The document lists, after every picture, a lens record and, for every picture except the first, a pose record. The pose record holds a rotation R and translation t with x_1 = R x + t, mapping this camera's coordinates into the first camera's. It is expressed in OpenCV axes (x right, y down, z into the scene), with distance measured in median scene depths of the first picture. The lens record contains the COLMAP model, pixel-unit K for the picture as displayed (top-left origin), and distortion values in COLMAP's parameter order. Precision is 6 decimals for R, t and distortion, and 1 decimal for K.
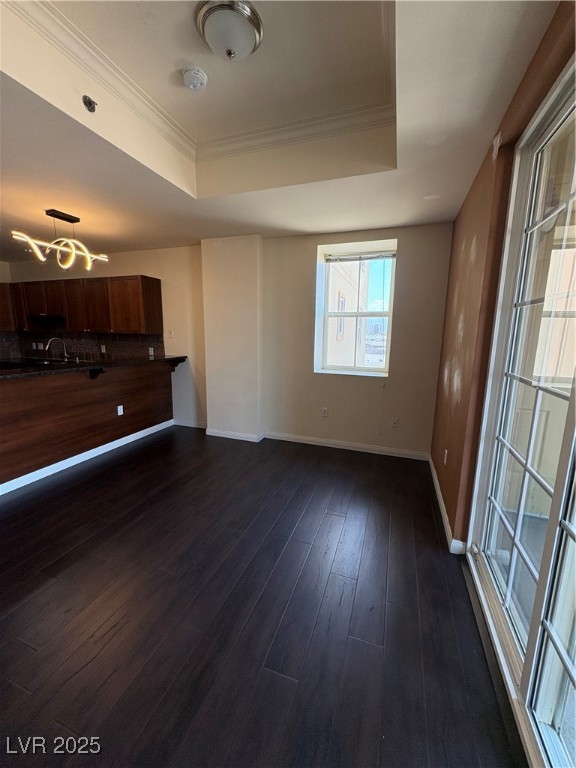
lens RADIAL K [[307.4, 0, 284.6], [0, 307.4, 385.8], [0, 0, 1]] dist [0.000351, 0.000342]
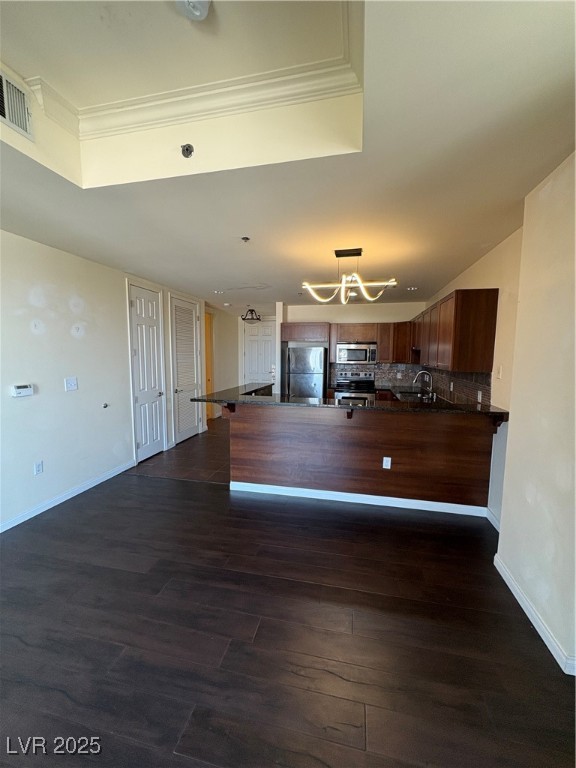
lens RADIAL K [[307.4, 0, 279.9], [0, 307.4, 388.8], [0, 0, 1]] dist [0.000351, 0.000342]
pose [[0.124775, 0.073518, -0.989458, 0.212829], [-0.184951, 0.981495, 0.049603, -0.097379], [0.974795, 0.176812, 0.136063, 0.561956]]
